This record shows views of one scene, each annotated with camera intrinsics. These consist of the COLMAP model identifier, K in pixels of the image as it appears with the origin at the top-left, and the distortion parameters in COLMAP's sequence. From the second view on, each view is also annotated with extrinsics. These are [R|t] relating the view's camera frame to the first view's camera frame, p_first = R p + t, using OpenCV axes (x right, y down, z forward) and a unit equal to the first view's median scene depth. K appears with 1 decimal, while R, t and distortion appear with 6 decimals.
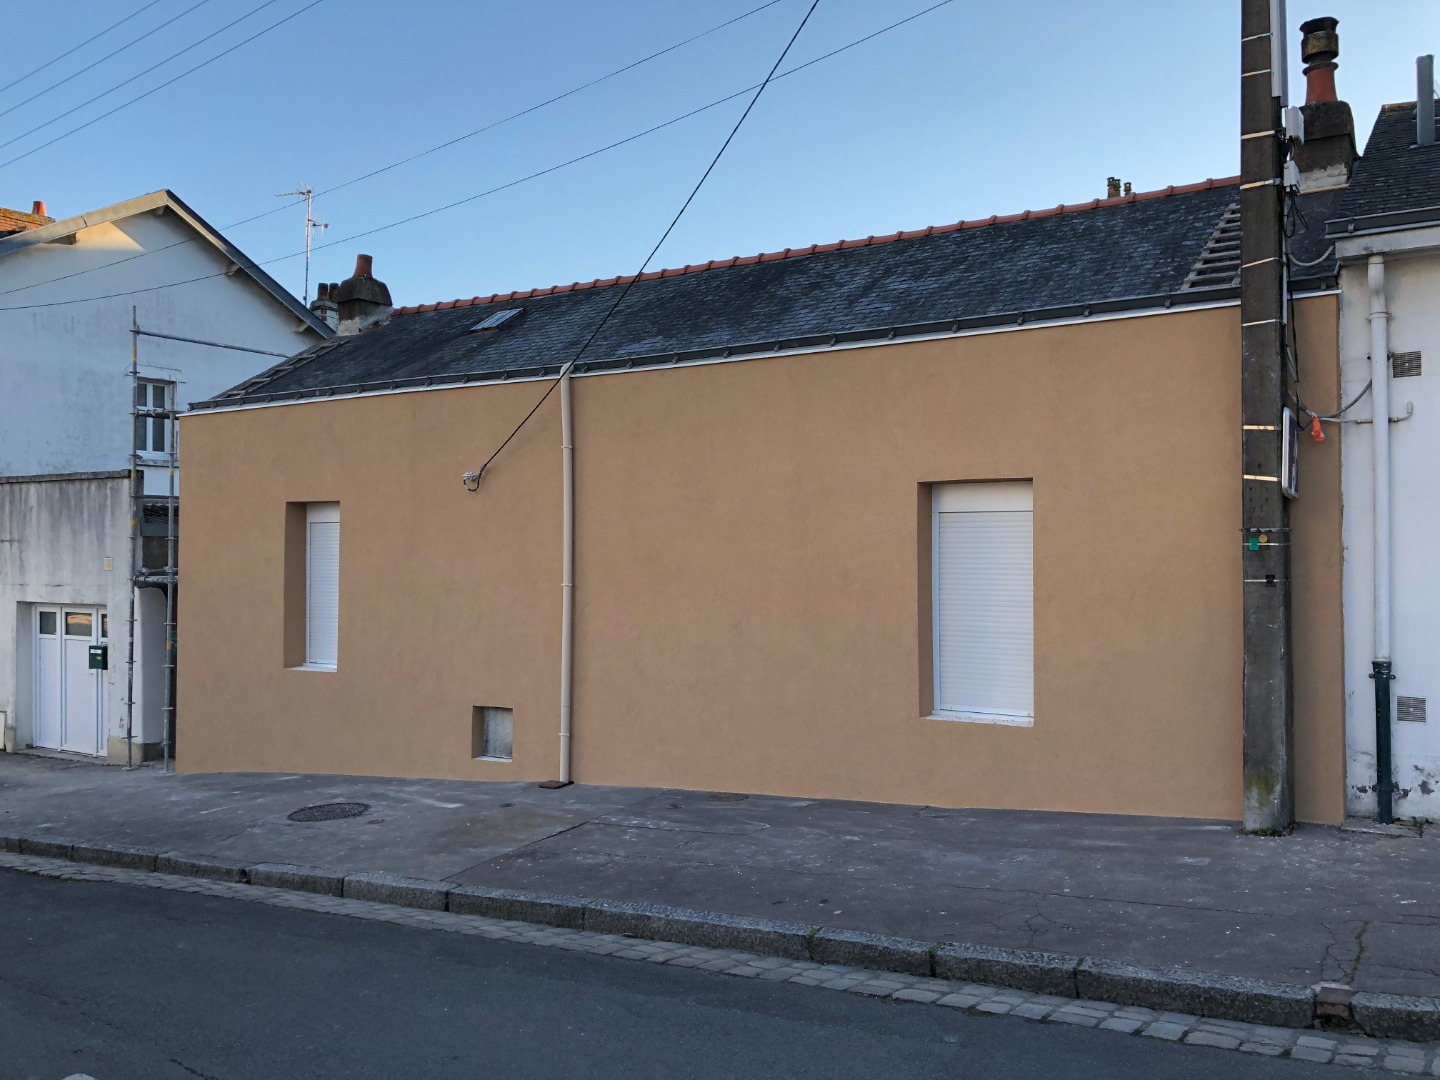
lens RADIAL K [[1184.0, 0, 709.7], [0, 1184.0, 541.8], [0, 0, 1]] dist [0.007131, 0.007259]
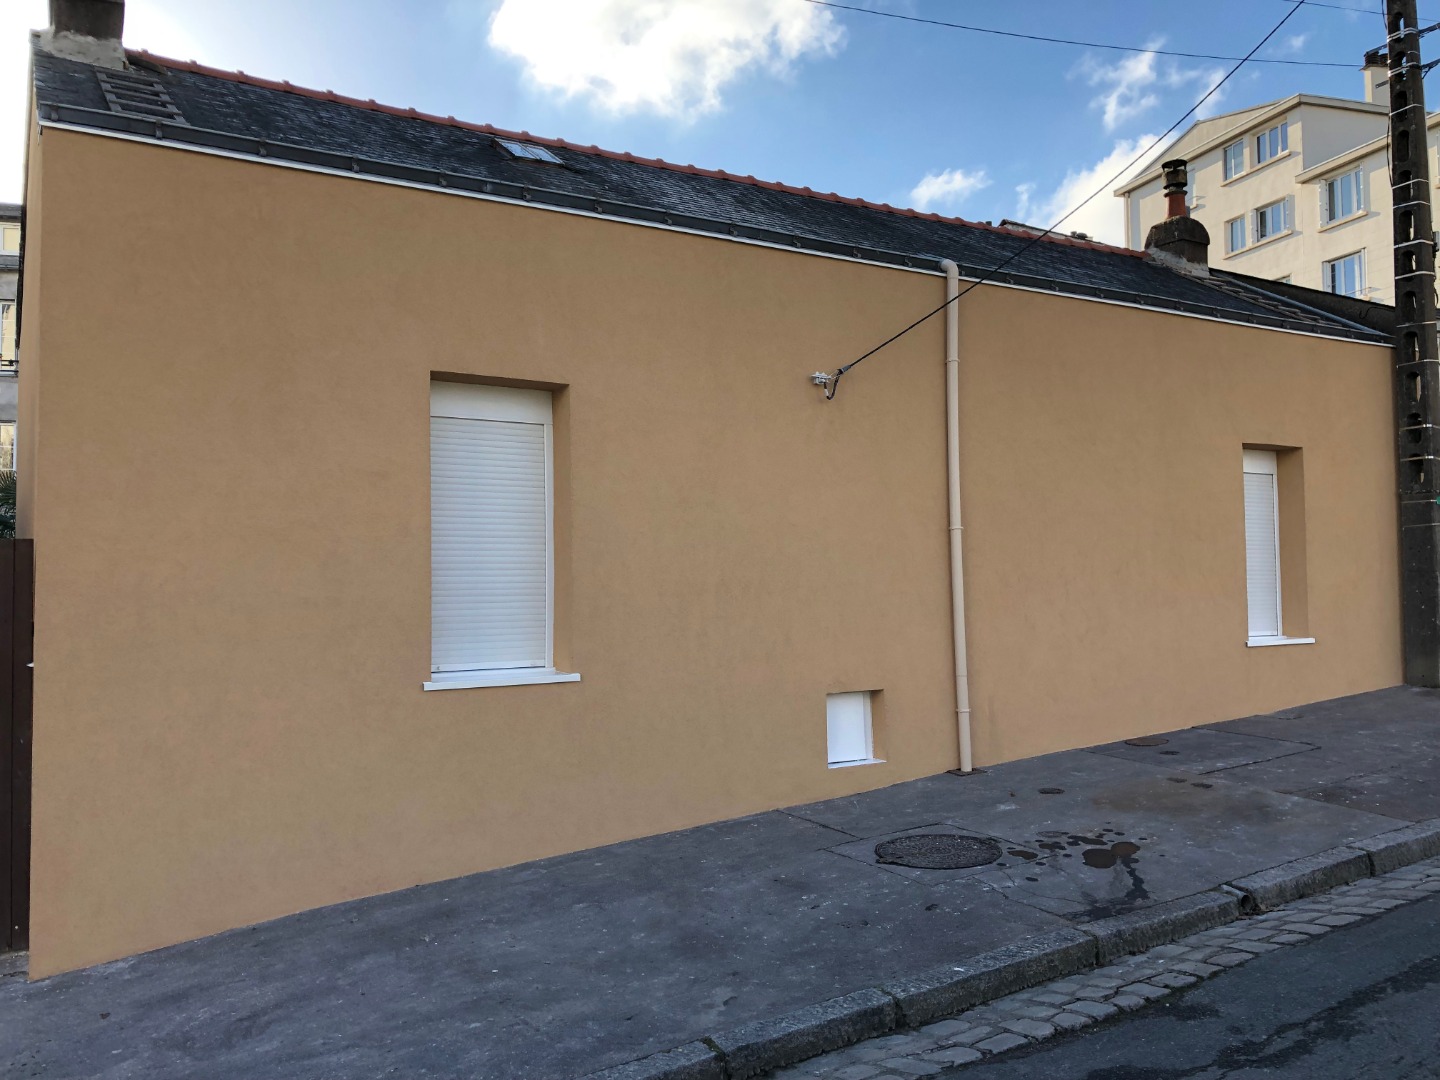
lens RADIAL K [[1178.4, 0, 721.6], [0, 1178.4, 556.1], [0, 0, 1]] dist [0.035749, -0.063445]
pose [[0.450306, 0.024627, 0.892535, -1.310604], [0.006188, 0.999509, -0.030701, 0.113987], [-0.892853, 0.019347, 0.449932, 1.101447]]
